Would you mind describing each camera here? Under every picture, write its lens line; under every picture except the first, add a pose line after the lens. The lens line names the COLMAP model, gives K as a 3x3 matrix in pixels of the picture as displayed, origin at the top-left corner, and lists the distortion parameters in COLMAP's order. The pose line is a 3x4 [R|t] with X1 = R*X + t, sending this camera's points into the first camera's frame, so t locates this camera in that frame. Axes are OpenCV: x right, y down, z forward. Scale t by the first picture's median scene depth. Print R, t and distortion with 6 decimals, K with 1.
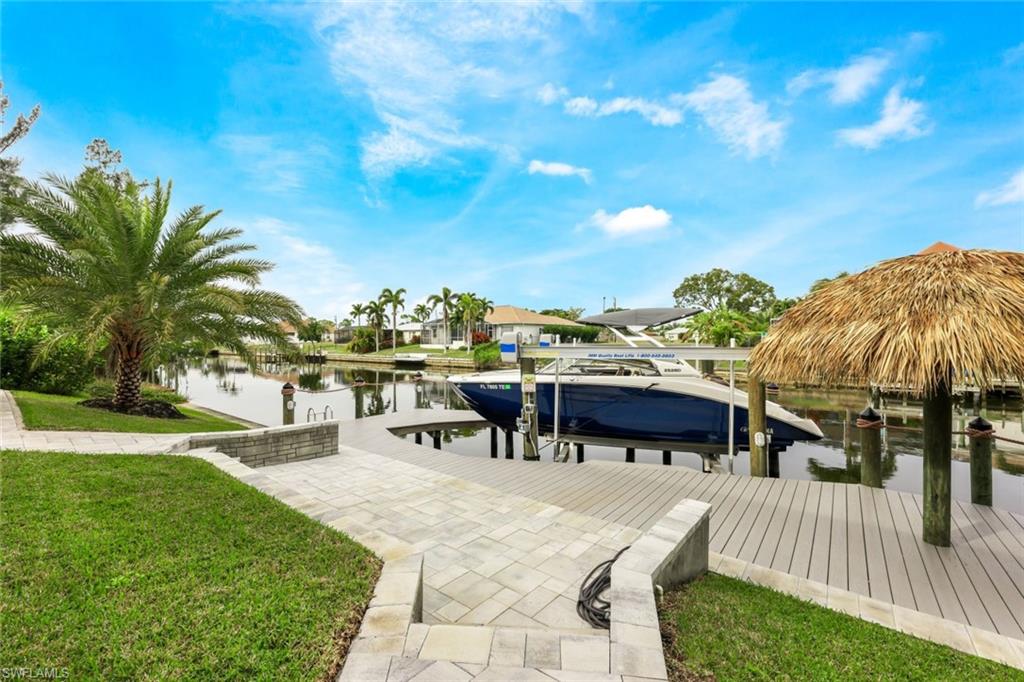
lens RADIAL K [[417.0, 0, 509.7], [0, 417.0, 341.1], [0, 0, 1]] dist [-0.002622, 0.001002]
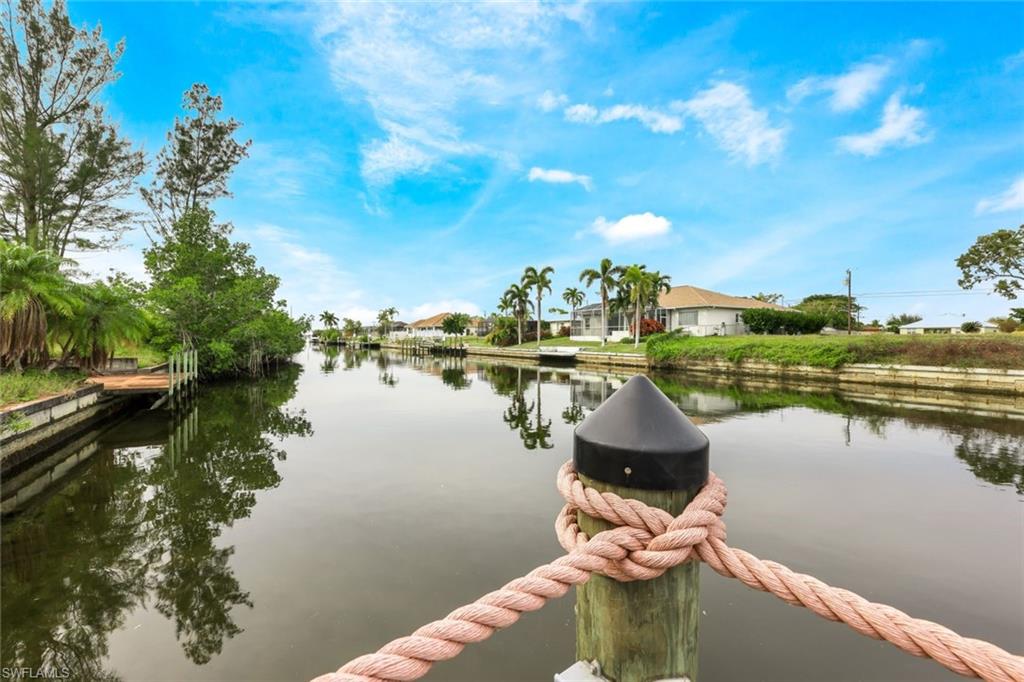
lens RADIAL K [[417.0, 0, 508.6], [0, 417.0, 341.3], [0, 0, 1]] dist [-0.002622, 0.001002]
pose [[0.937965, 0.008388, -0.346628, -0.048341], [-0.007011, 0.999962, 0.005229, 0.015323], [0.346659, -0.002474, 0.937988, 0.211045]]
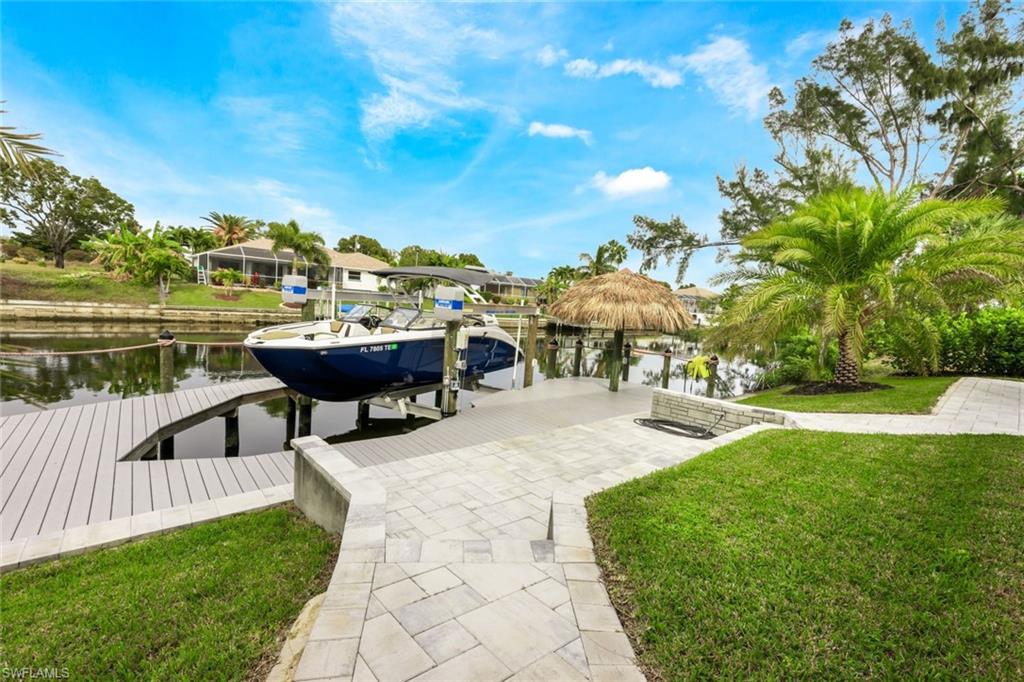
lens RADIAL K [[430.5, 0, 512.7], [0, 430.5, 336.1], [0, 0, 1]] dist [0.005487, -0.001325]
pose [[0.192523, -0.070103, 0.978785, -0.117634], [-0.074835, 0.993491, 0.085876, -0.000854], [-0.978435, -0.089780, 0.186024, 0.085636]]
